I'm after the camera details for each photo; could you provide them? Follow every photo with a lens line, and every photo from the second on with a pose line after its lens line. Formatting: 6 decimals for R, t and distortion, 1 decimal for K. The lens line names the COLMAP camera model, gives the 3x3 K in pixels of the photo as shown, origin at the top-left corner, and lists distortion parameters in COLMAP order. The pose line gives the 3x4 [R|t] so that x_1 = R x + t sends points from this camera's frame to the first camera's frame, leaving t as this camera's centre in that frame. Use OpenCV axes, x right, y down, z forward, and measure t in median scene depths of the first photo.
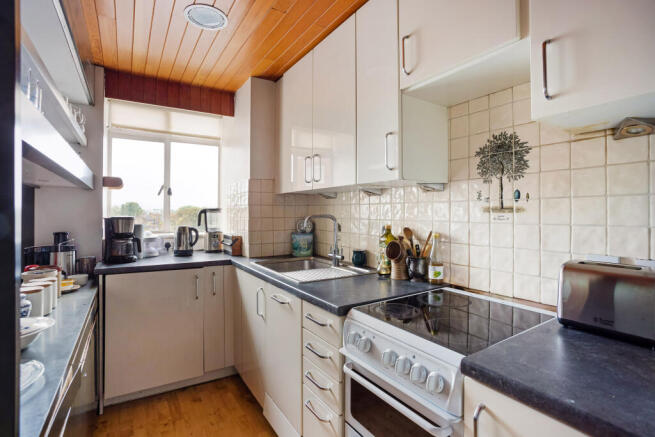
lens RADIAL K [[317.1, 0, 323.8], [0, 317.1, 212.7], [0, 0, 1]] dist [-0.006507, -0.000498]
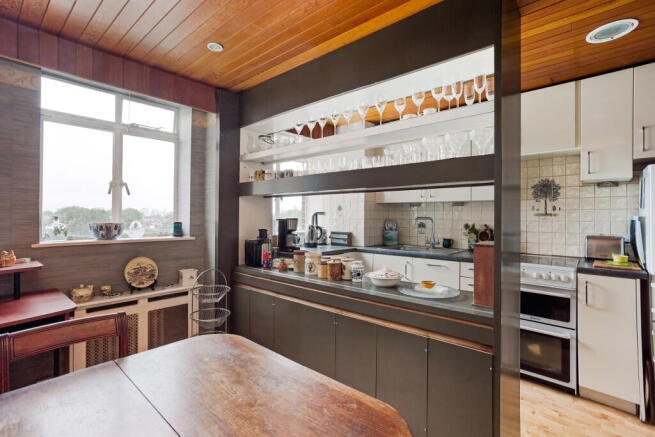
lens RADIAL K [[317.1, 0, 324.7], [0, 317.1, 217.0], [0, 0, 1]] dist [-0.006507, -0.000498]
pose [[0.958213, 0.003688, 0.286032, -1.425459], [-0.003838, 0.999993, -0.000037, 0.010394], [-0.286030, -0.001063, 0.958220, -0.595321]]
